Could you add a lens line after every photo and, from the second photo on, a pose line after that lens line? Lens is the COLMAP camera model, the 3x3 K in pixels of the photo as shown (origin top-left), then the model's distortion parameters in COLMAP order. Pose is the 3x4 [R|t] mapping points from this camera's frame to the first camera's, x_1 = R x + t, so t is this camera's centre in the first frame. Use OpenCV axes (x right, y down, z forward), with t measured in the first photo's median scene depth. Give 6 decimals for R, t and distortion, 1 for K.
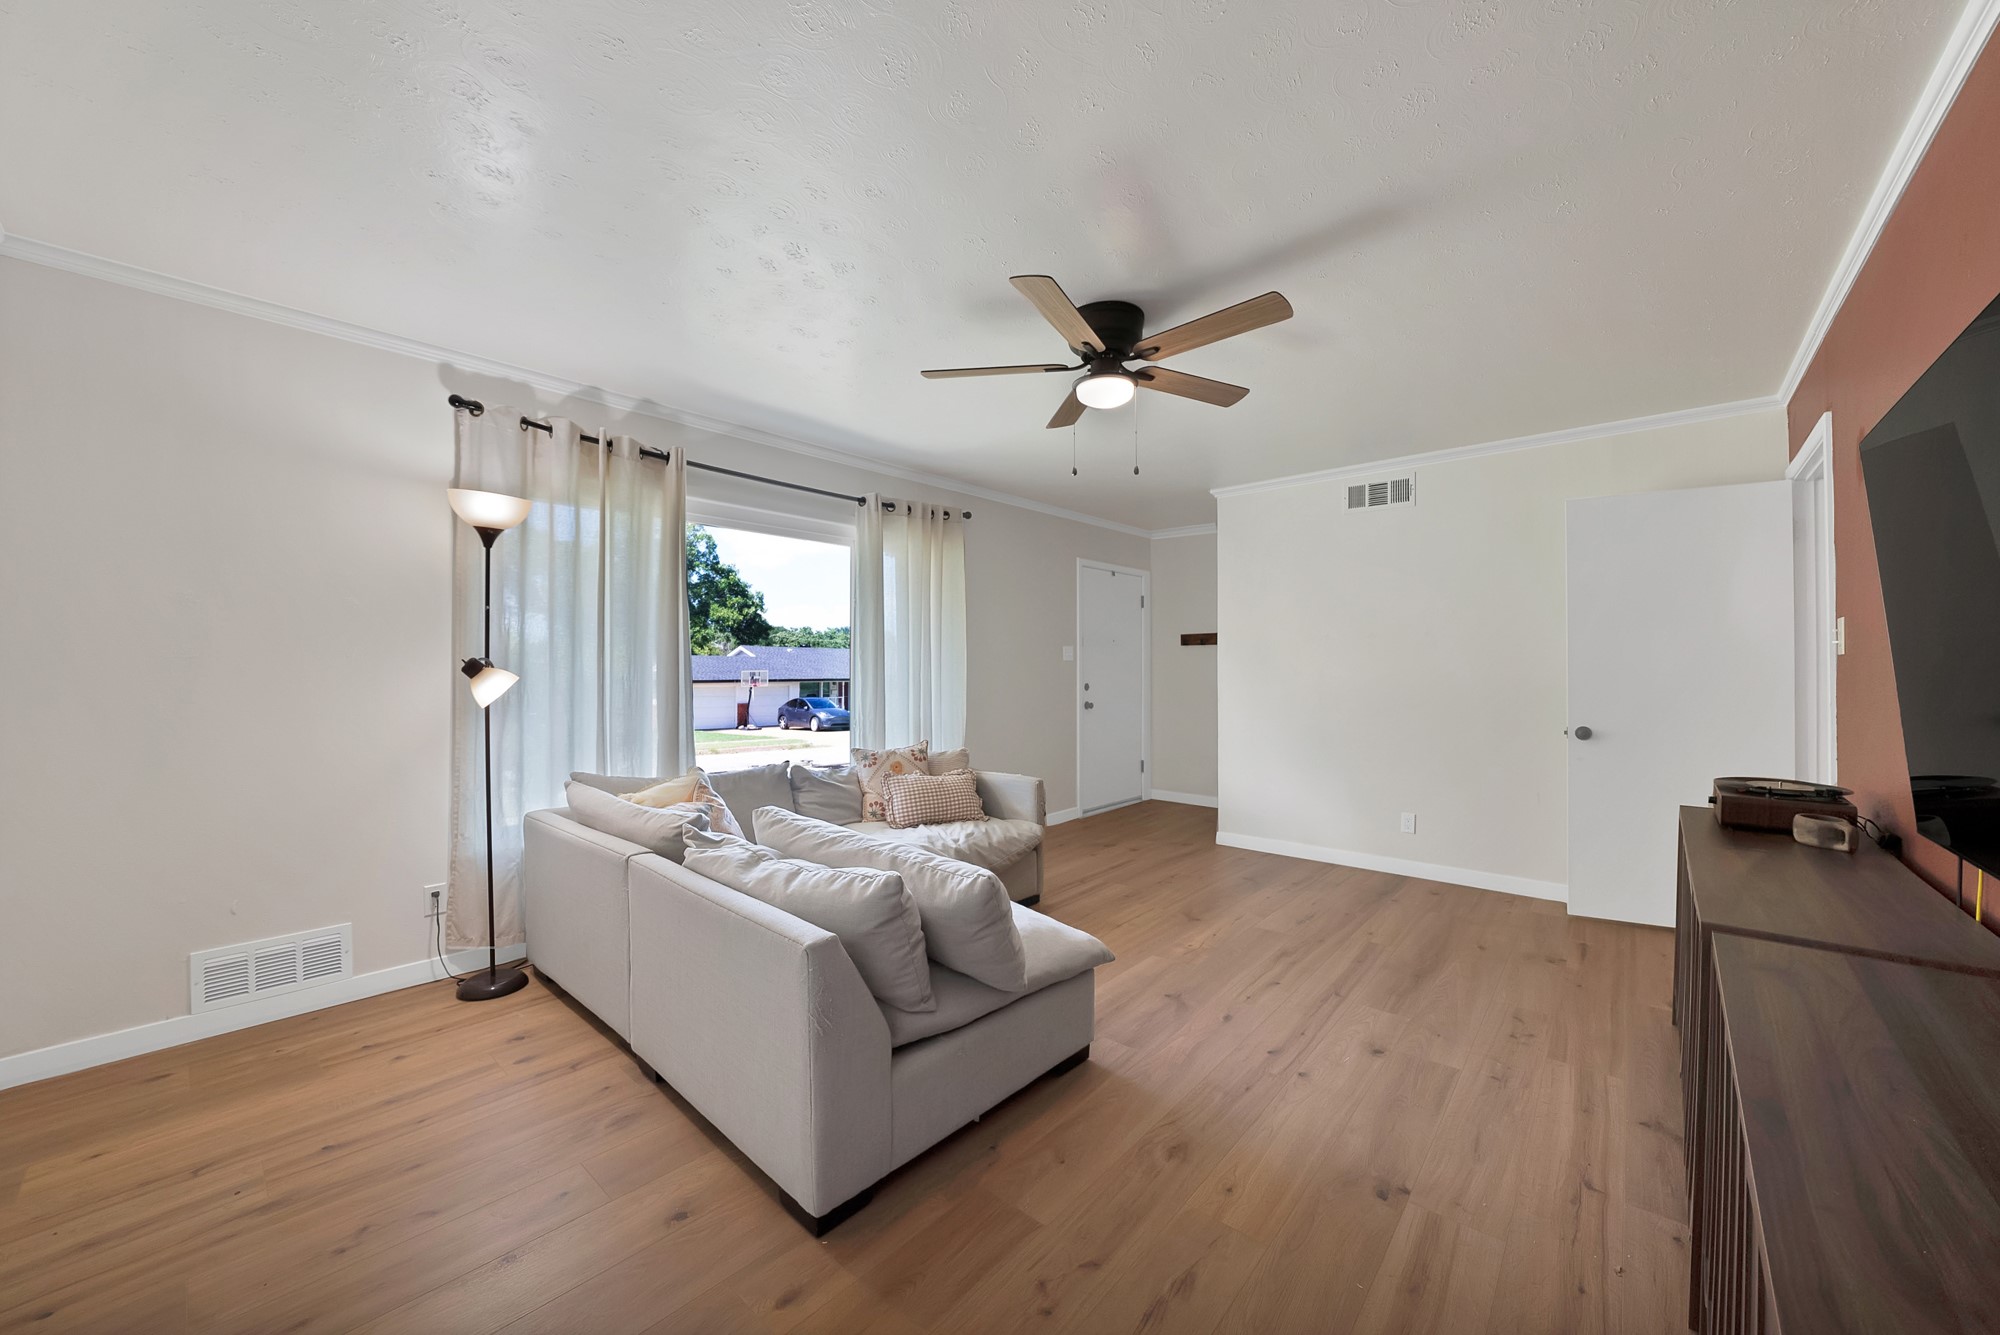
lens RADIAL K [[733.6, 0, 1018.6], [0, 733.6, 670.6], [0, 0, 1]] dist [-0.010131, 0.000015]
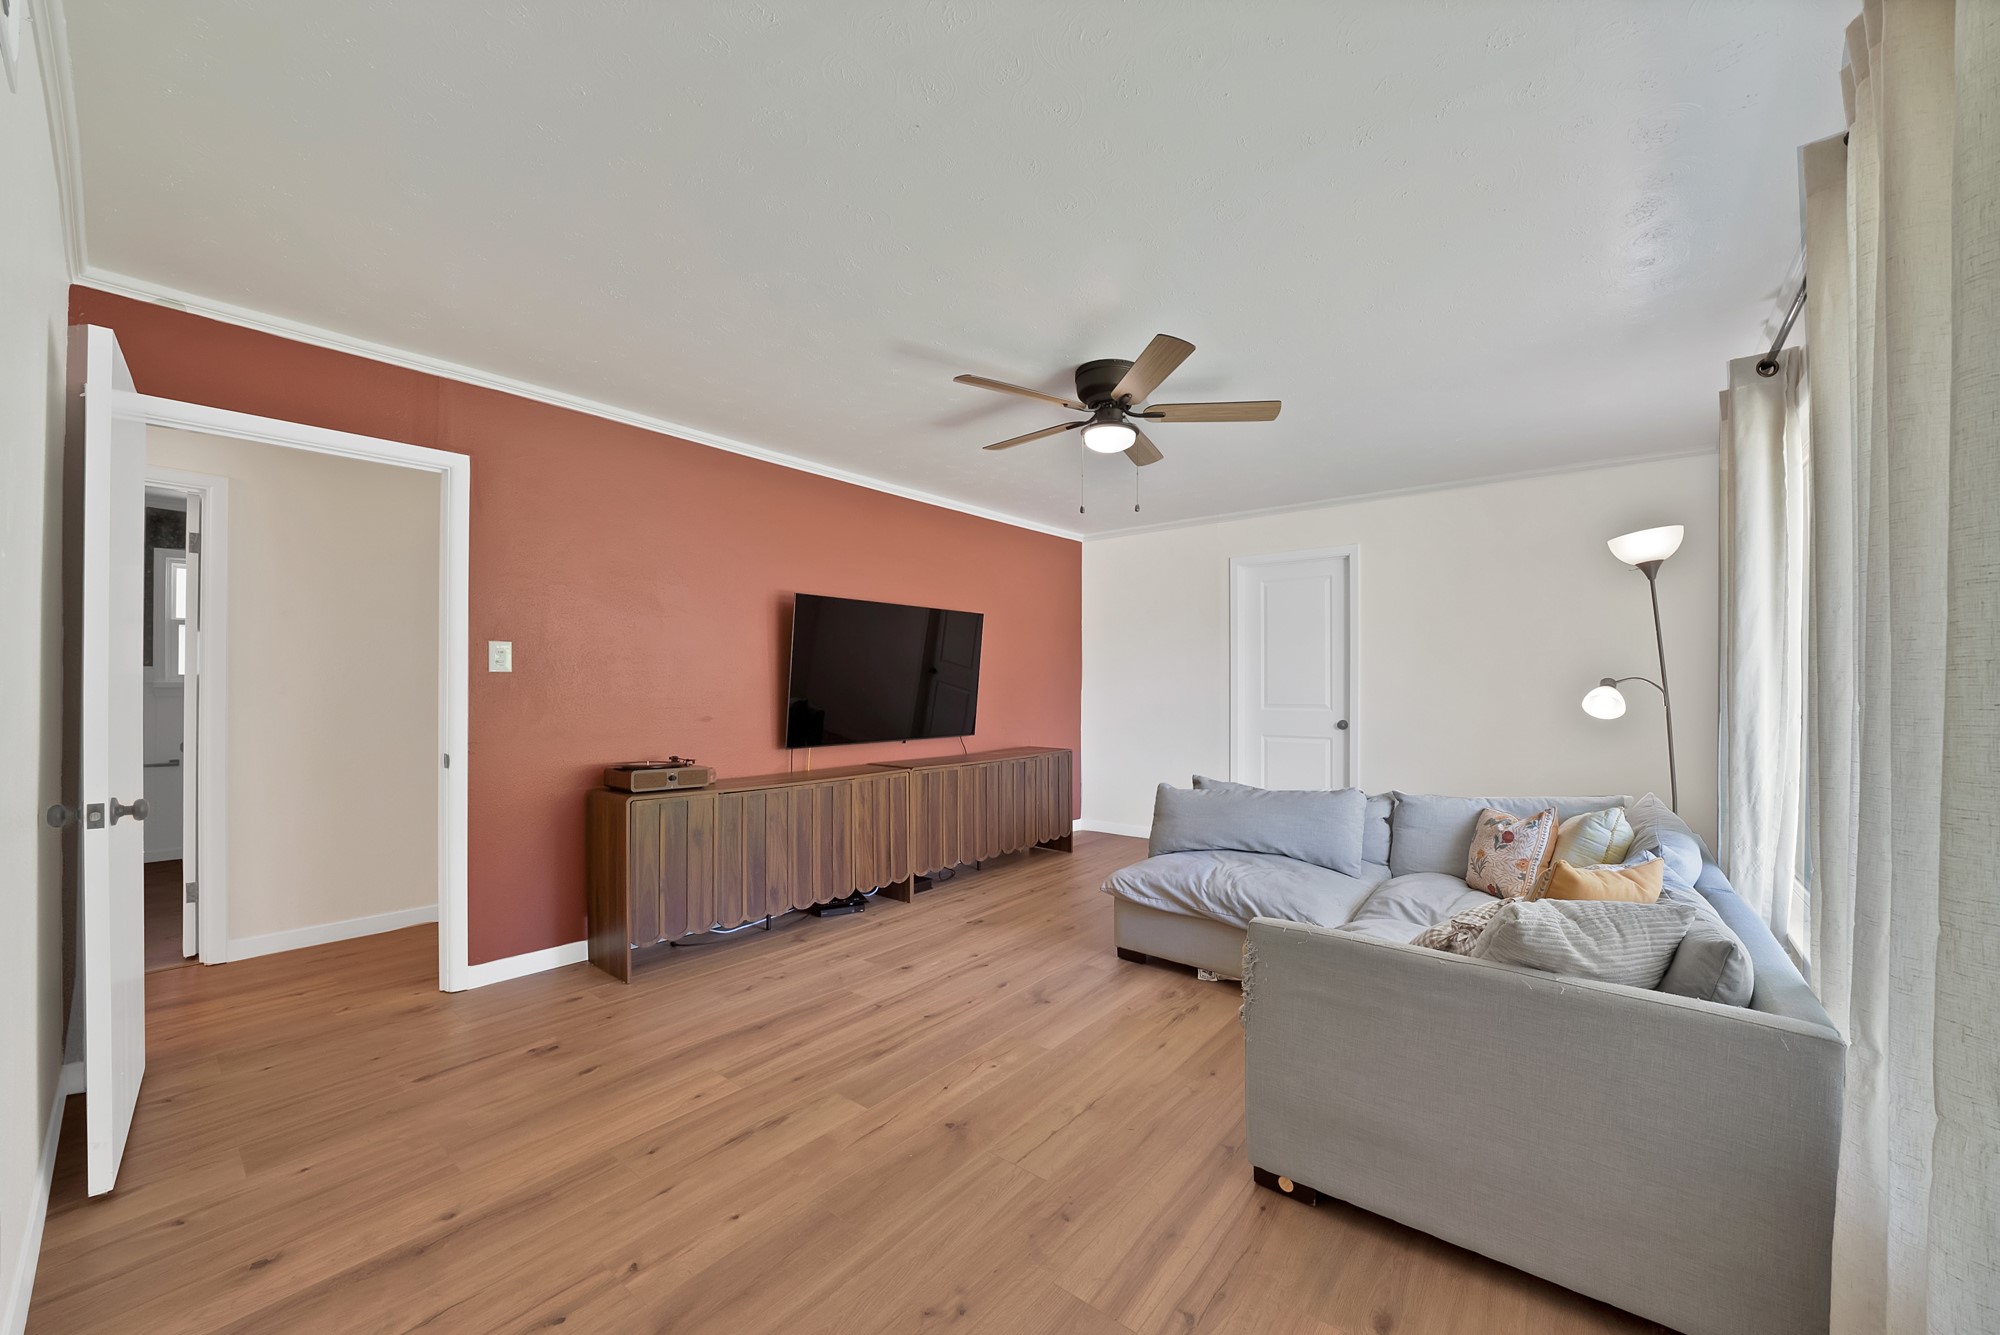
lens RADIAL K [[742.8, 0, 1018.9], [0, 742.8, 685.9], [0, 0, 1]] dist [-0.020028, 0.000169]
pose [[-0.999896, -0.001401, -0.014327, 0.233379], [-0.001387, 0.999999, -0.000996, -0.000064], [0.014328, -0.000976, -0.999897, 1.837378]]
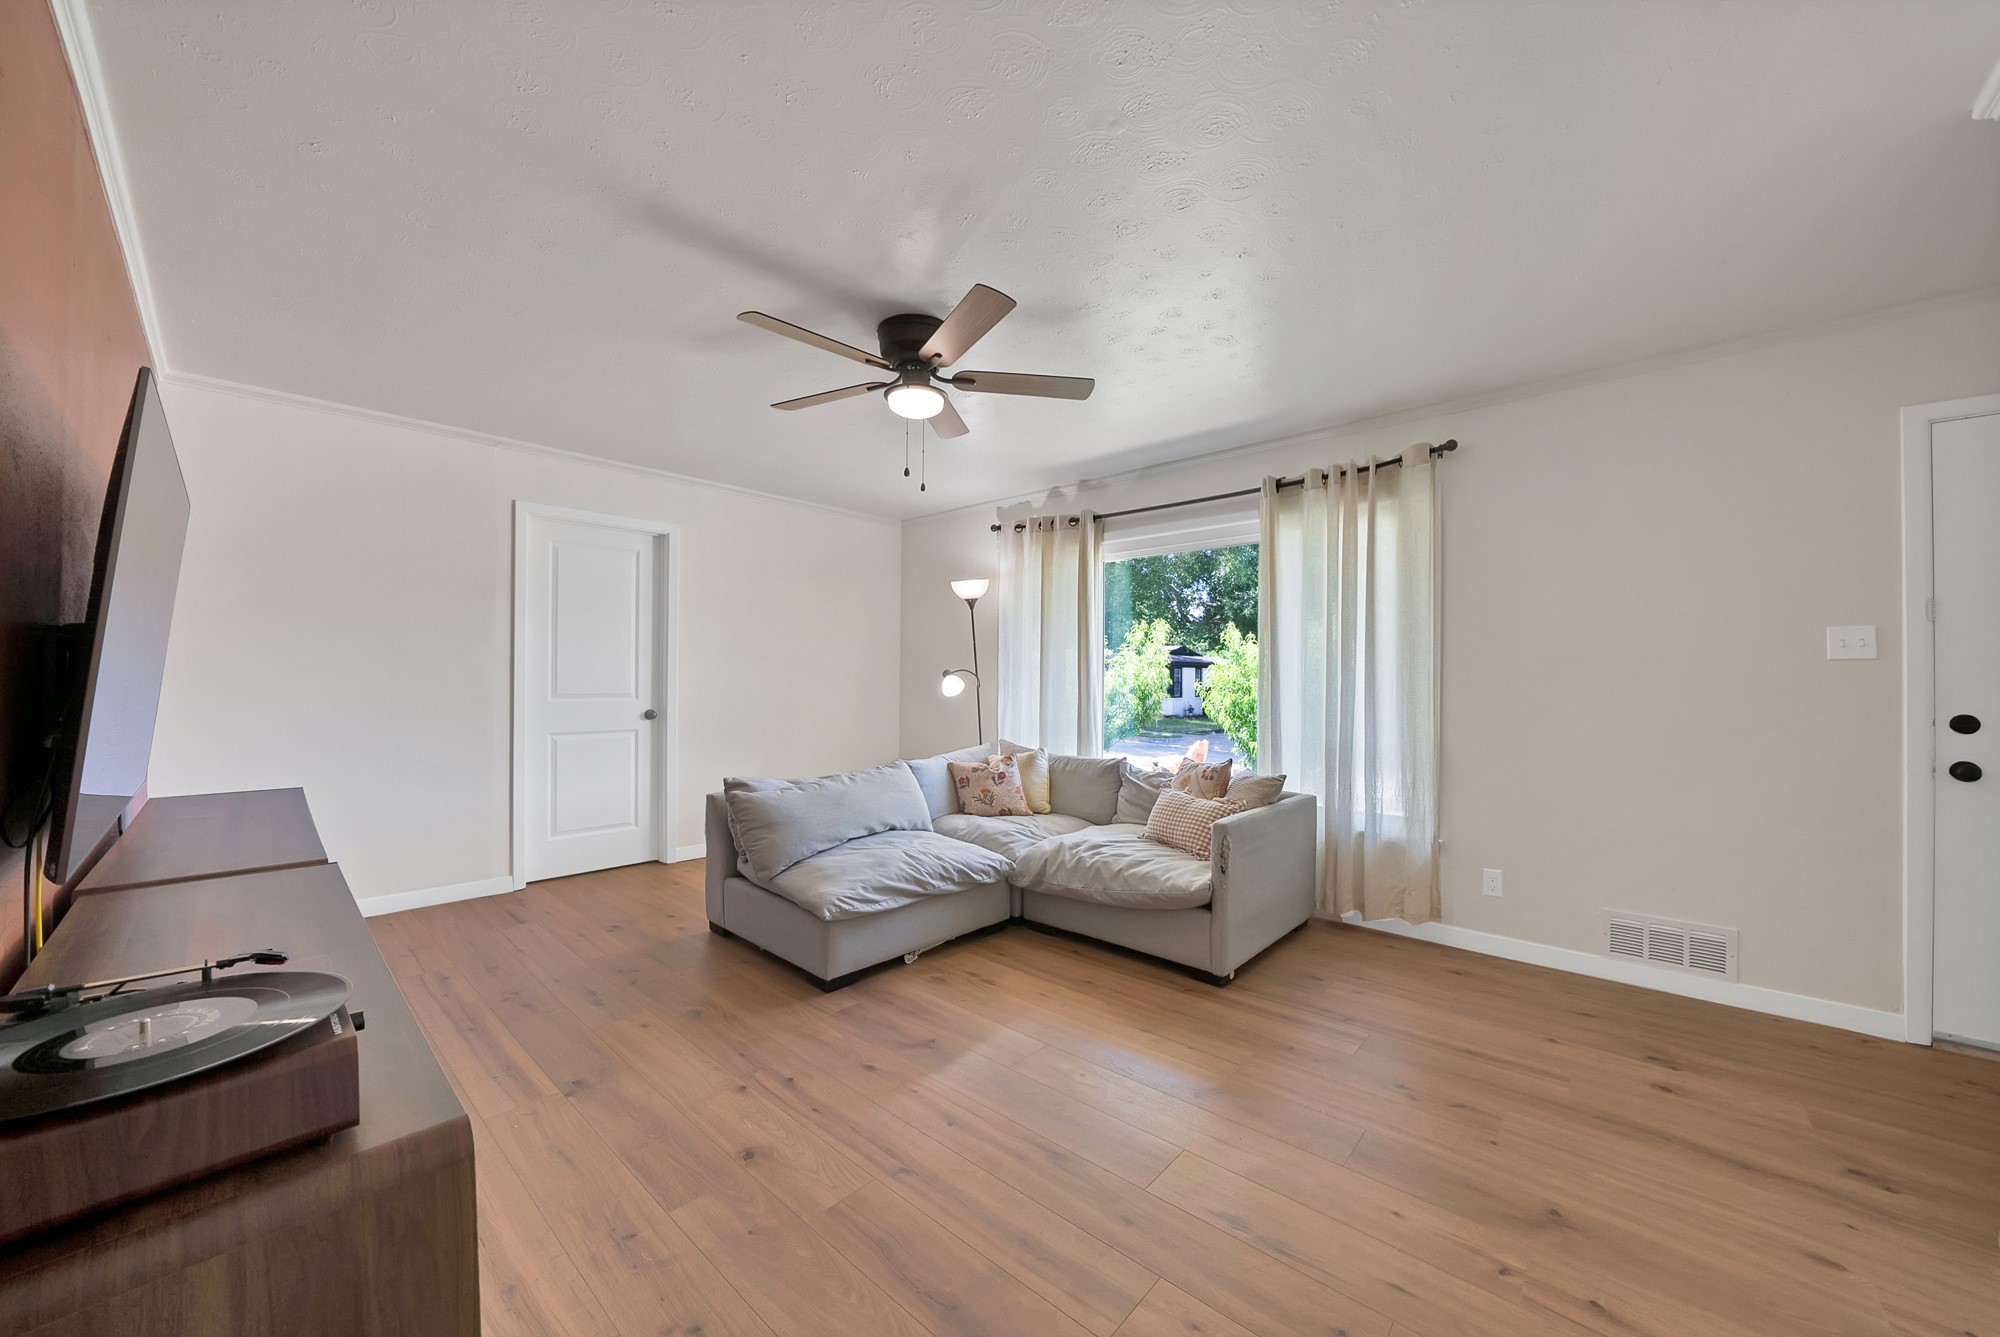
lens RADIAL K [[742.8, 0, 1018.9], [0, 742.8, 686.9], [0, 0, 1]] dist [-0.020028, 0.000169]
pose [[-0.032013, 0.016686, -0.999348, 0.984838], [-0.005194, 0.999844, 0.016860, -0.002999], [0.999474, 0.005730, -0.031921, 1.017815]]
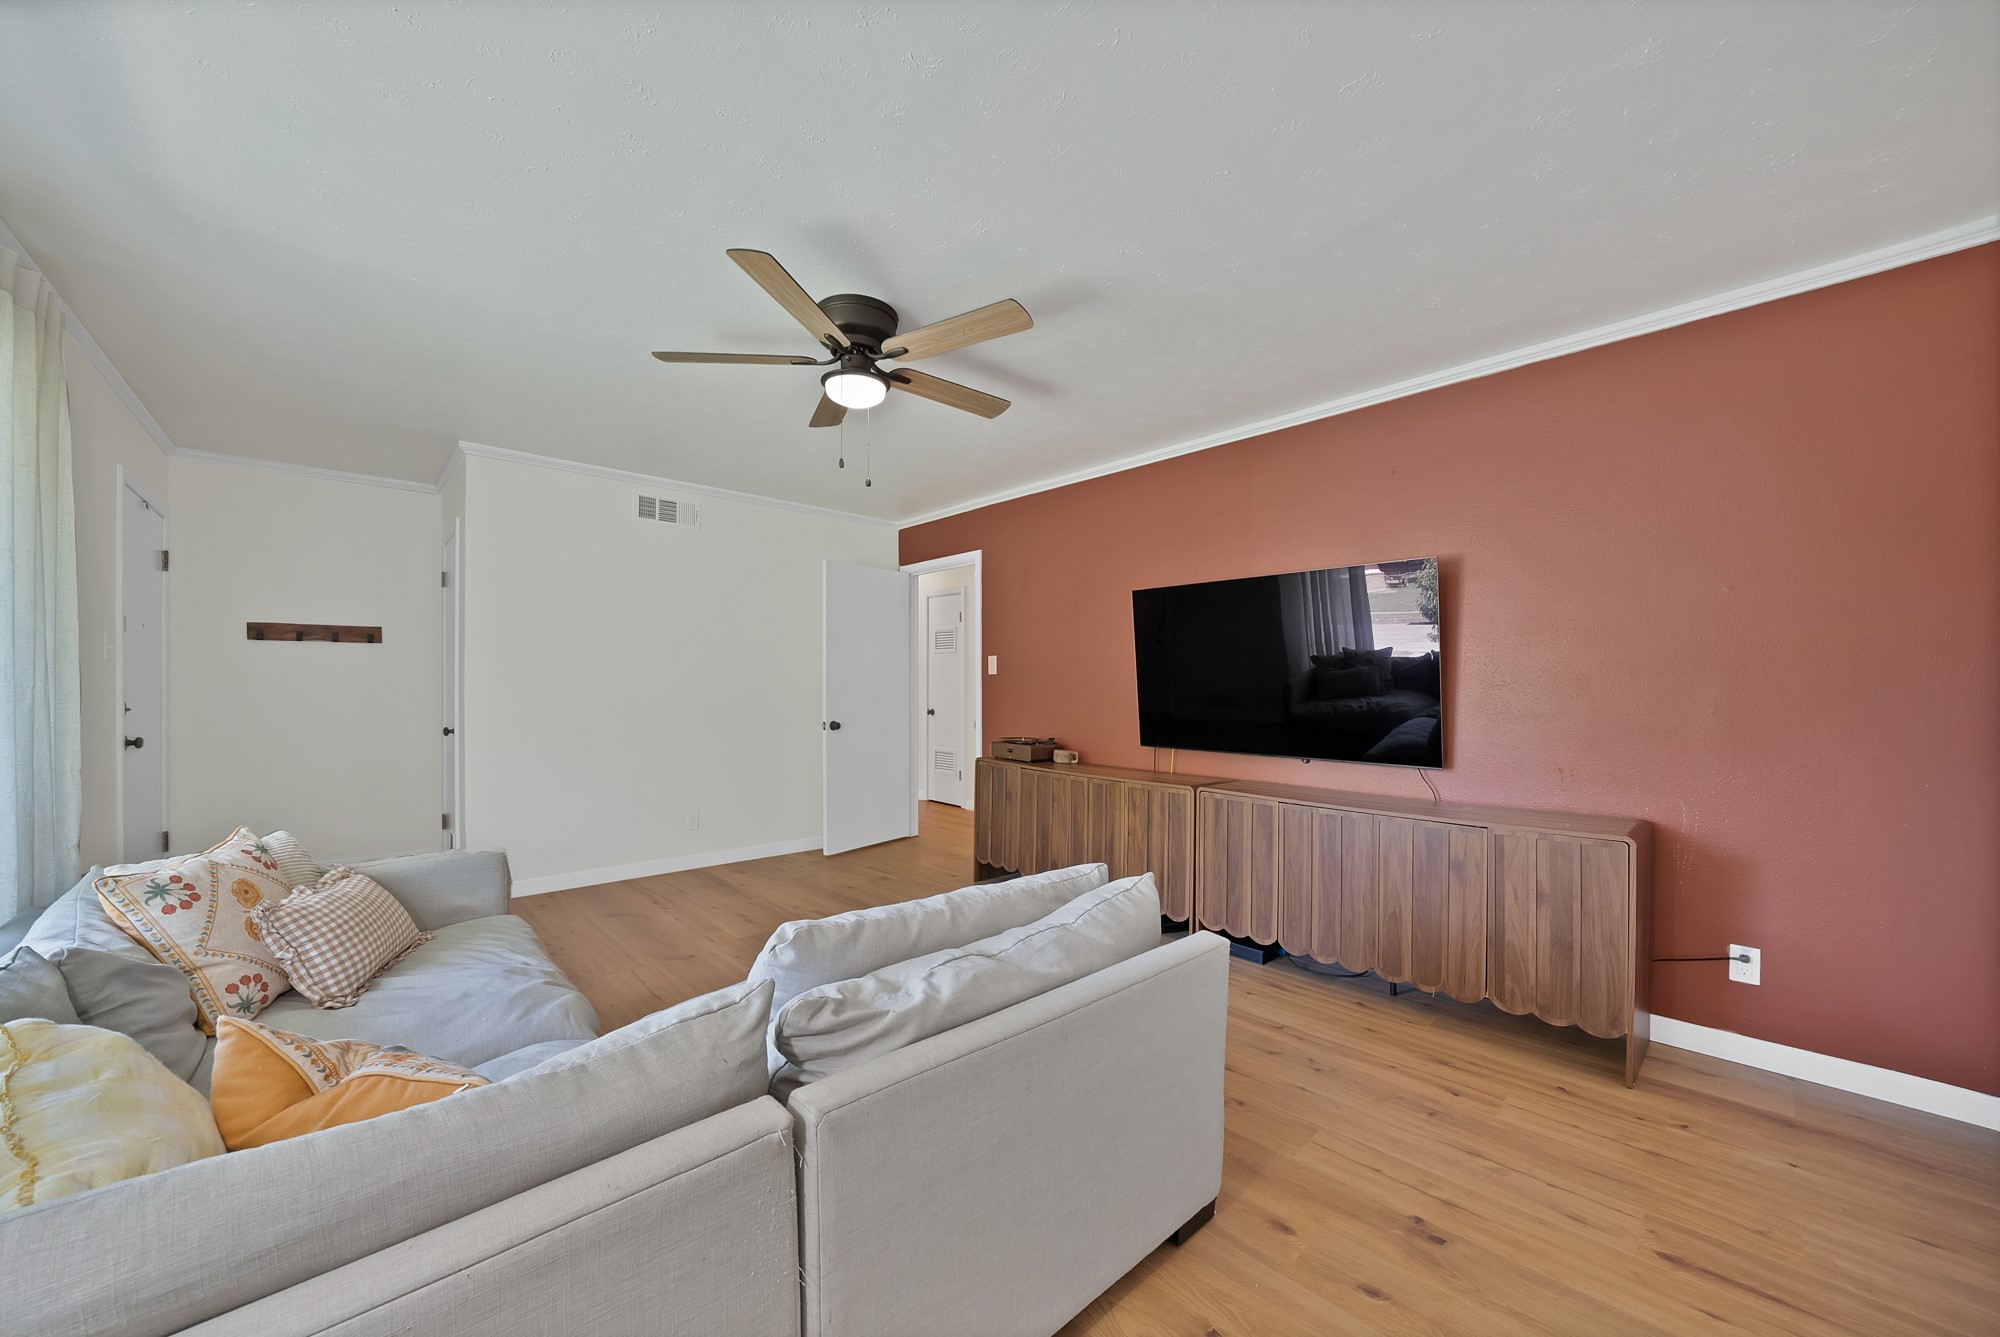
lens RADIAL K [[715.6, 0, 1003.3], [0, 715.6, 679.5], [0, 0, 1]] dist [-0.016472, 0.000131]
pose [[0.111748, 0.002945, 0.993732, -0.686157], [-0.005963, 0.999980, -0.002293, -0.003209], [-0.993719, -0.005670, 0.111764, 0.608409]]
